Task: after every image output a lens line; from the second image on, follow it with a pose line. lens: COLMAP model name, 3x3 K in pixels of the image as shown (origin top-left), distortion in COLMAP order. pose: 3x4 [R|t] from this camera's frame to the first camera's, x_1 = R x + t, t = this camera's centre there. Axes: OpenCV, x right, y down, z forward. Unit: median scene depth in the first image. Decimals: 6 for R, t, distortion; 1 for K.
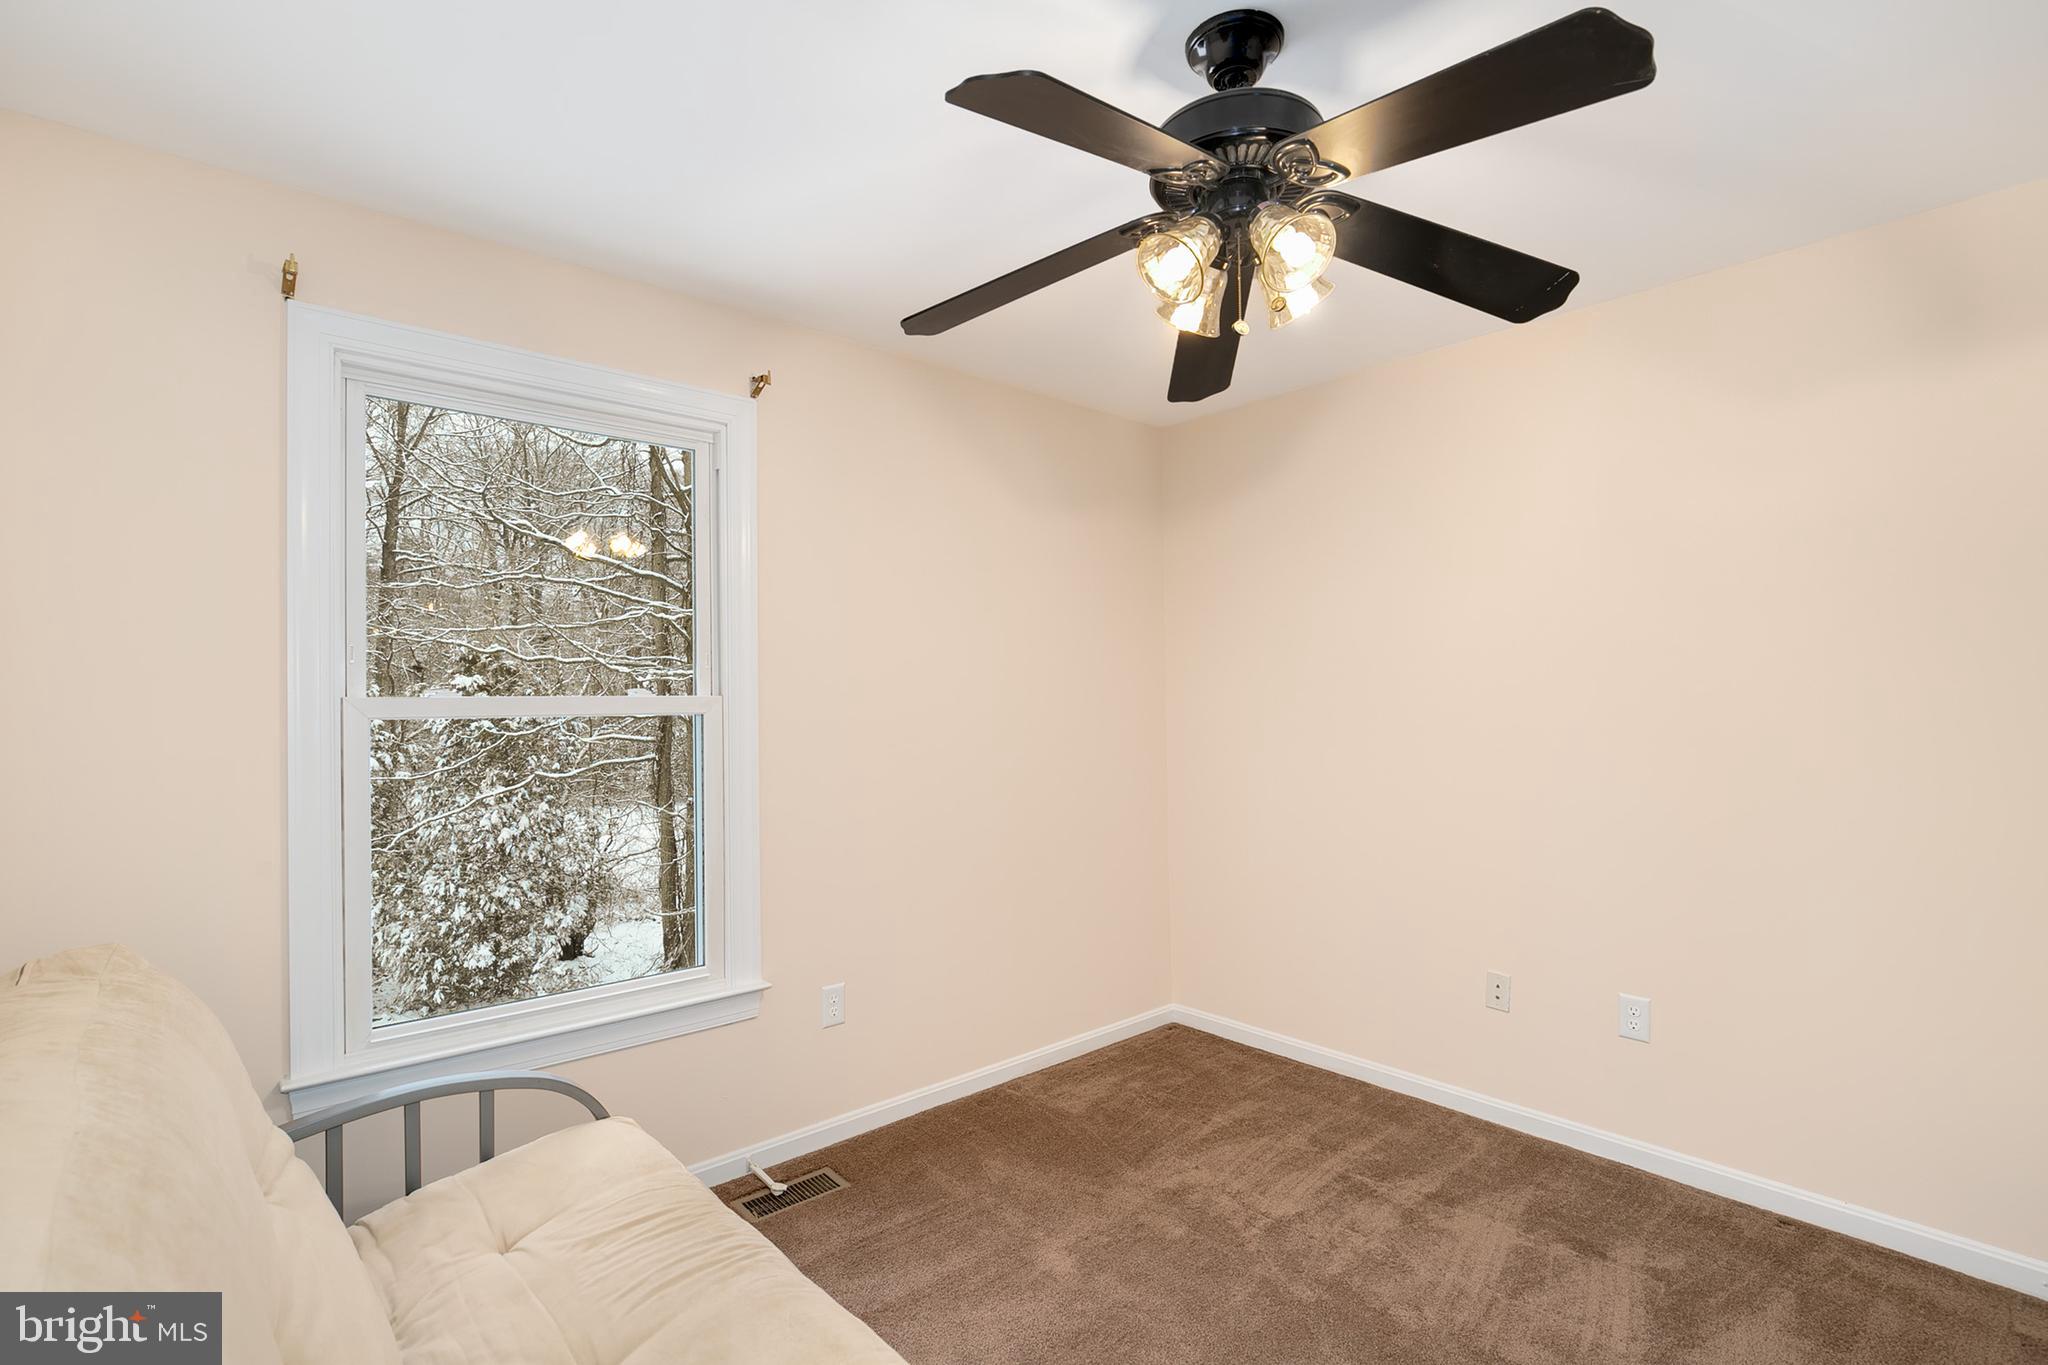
lens RADIAL K [[945.5, 0, 1024.9], [0, 945.5, 704.2], [0, 0, 1]] dist [-0.010941, 0.000809]
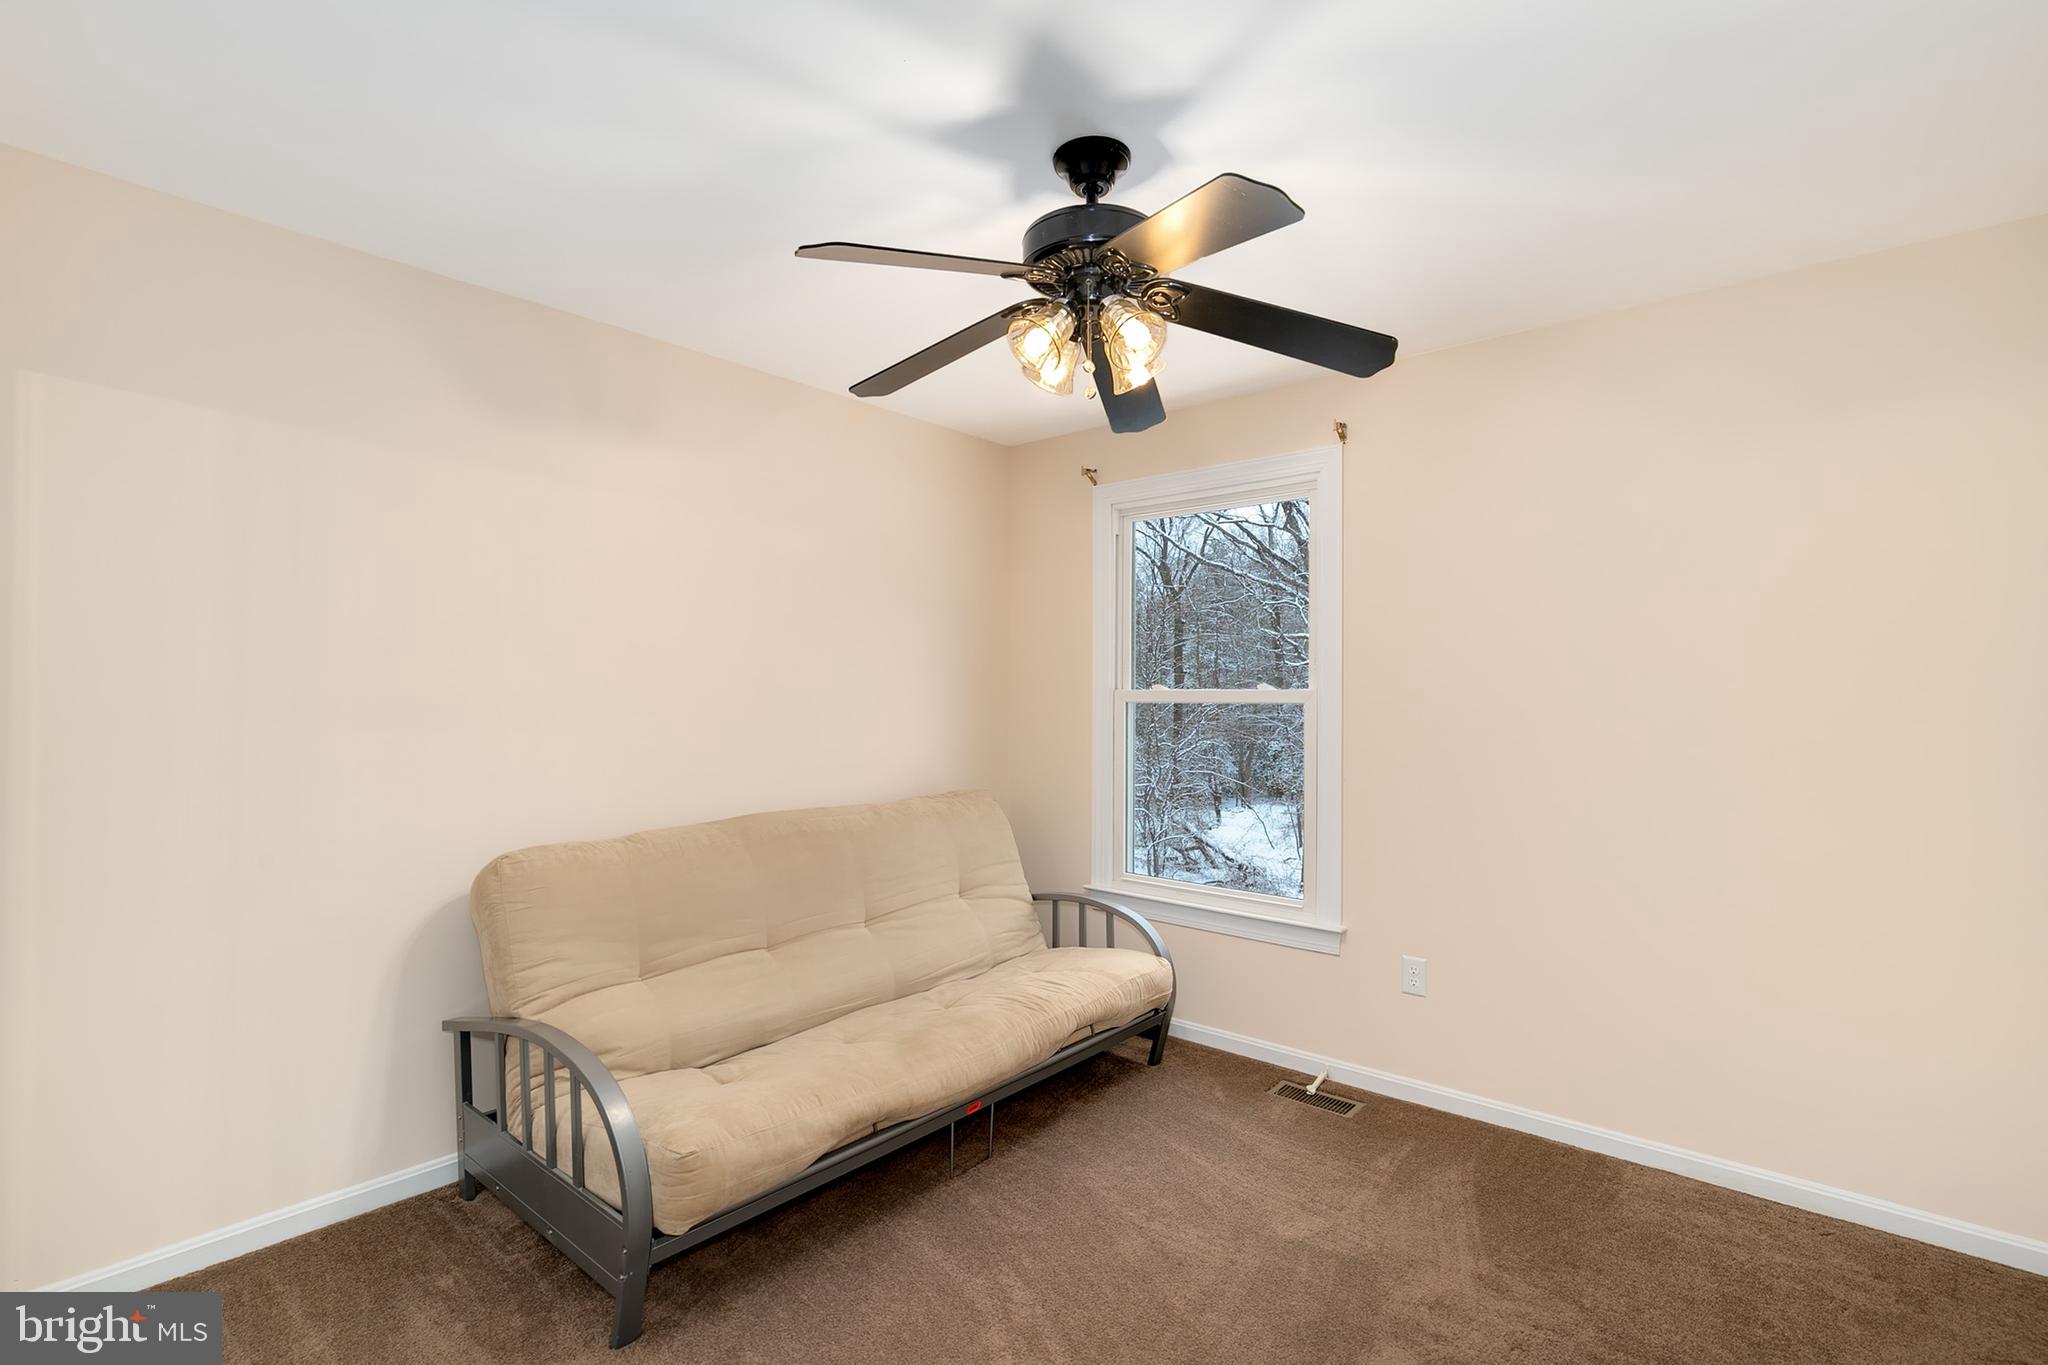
lens RADIAL K [[945.5, 0, 1024.9], [0, 945.5, 704.2], [0, 0, 1]] dist [-0.010941, 0.000809]
pose [[0.173259, 0.029146, -0.984445, 0.976163], [-0.011951, 0.999551, 0.027490, -0.023589], [0.984804, 0.007002, 0.173530, 0.461604]]
